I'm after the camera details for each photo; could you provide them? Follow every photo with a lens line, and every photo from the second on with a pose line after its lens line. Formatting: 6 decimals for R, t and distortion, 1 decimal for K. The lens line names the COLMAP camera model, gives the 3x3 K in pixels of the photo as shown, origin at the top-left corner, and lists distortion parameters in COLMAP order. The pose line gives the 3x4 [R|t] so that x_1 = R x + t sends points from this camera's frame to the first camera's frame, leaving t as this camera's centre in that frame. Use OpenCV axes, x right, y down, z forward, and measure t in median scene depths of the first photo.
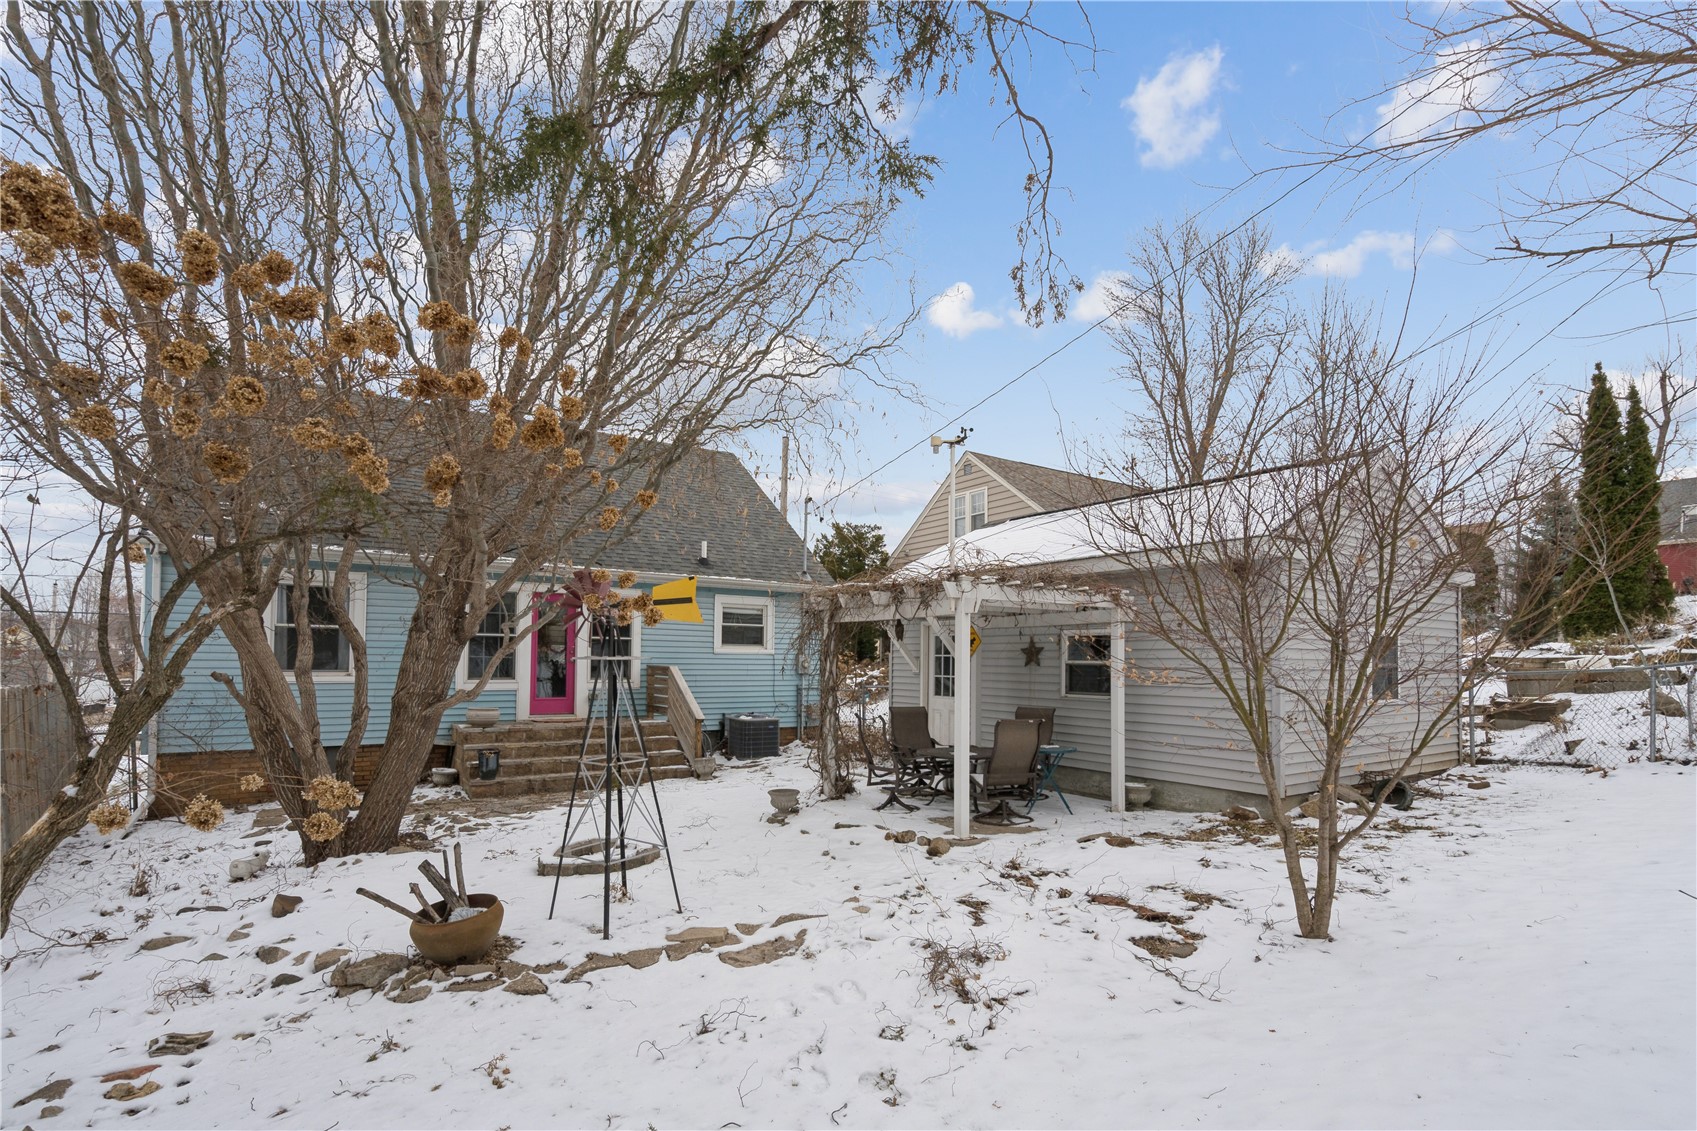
lens RADIAL K [[769.8, 0, 845.9], [0, 769.8, 578.4], [0, 0, 1]] dist [-0.000948, -0.000061]
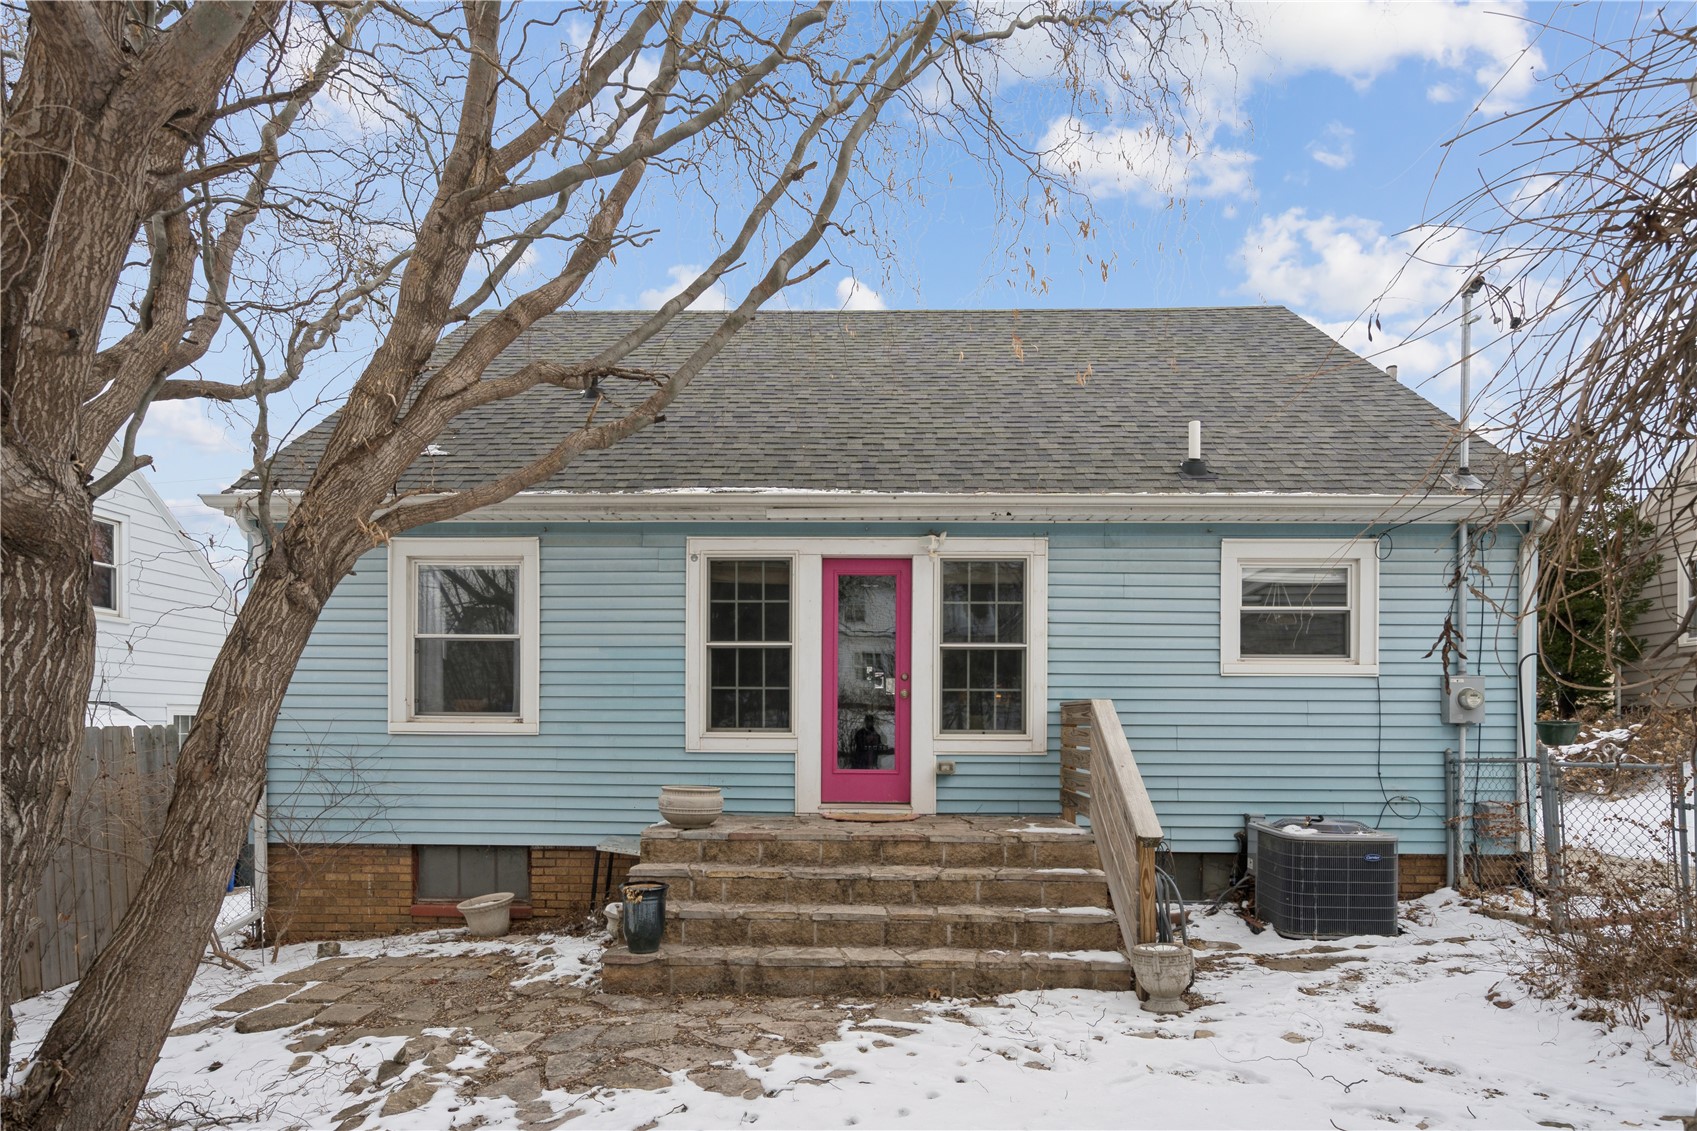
lens RADIAL K [[996.5, 0, 848.0], [0, 996.5, 732.8], [0, 0, 1]] dist [-0.001677, 0.000502]
pose [[0.835003, 0.000049, -0.550246, -0.041272], [0.061960, 0.993631, 0.094114, 0.066727], [0.546746, -0.112679, 0.829682, 0.441158]]
